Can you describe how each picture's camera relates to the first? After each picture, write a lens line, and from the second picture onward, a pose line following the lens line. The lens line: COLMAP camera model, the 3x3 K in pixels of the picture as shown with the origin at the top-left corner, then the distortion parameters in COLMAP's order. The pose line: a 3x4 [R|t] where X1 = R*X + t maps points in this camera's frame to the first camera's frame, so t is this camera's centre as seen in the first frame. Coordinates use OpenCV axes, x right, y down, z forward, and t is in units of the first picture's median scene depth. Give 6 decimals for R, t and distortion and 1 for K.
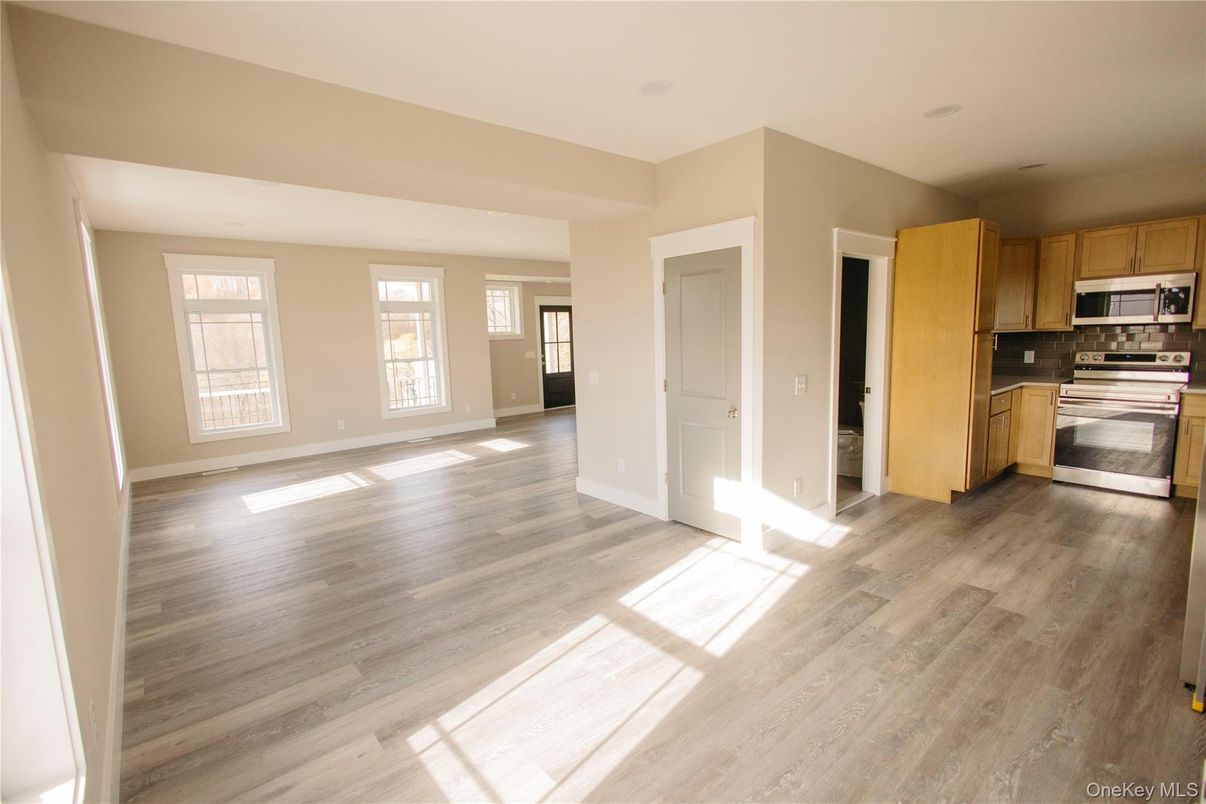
lens RADIAL K [[549.5, 0, 603.0], [0, 549.5, 402.0], [0, 0, 1]] dist [0.007784, -0.001520]
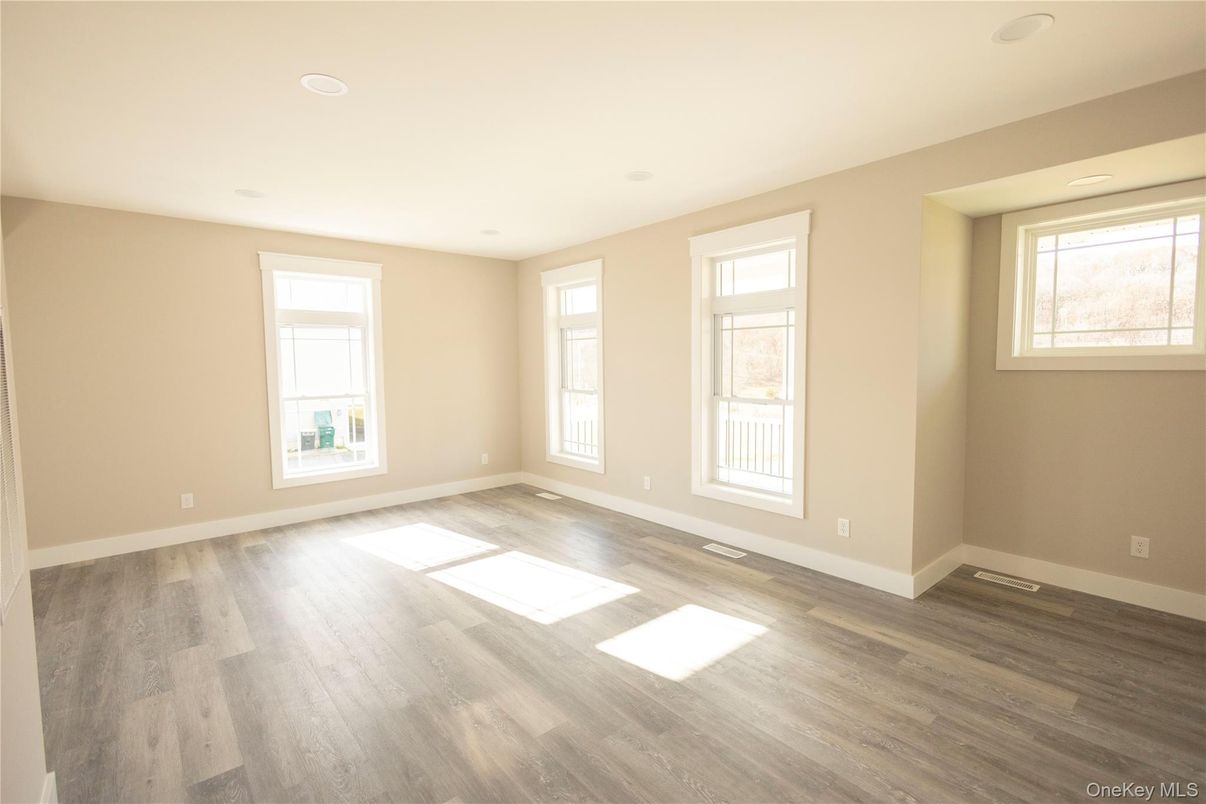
lens RADIAL K [[548.0, 0, 601.8], [0, 548.0, 398.9], [0, 0, 1]] dist [0.009394, -0.004534]
pose [[0.008842, 0.099804, -0.994968, 0.306894], [-0.116073, 0.988383, 0.098112, -0.191499], [0.993201, 0.114622, 0.020324, 1.416445]]
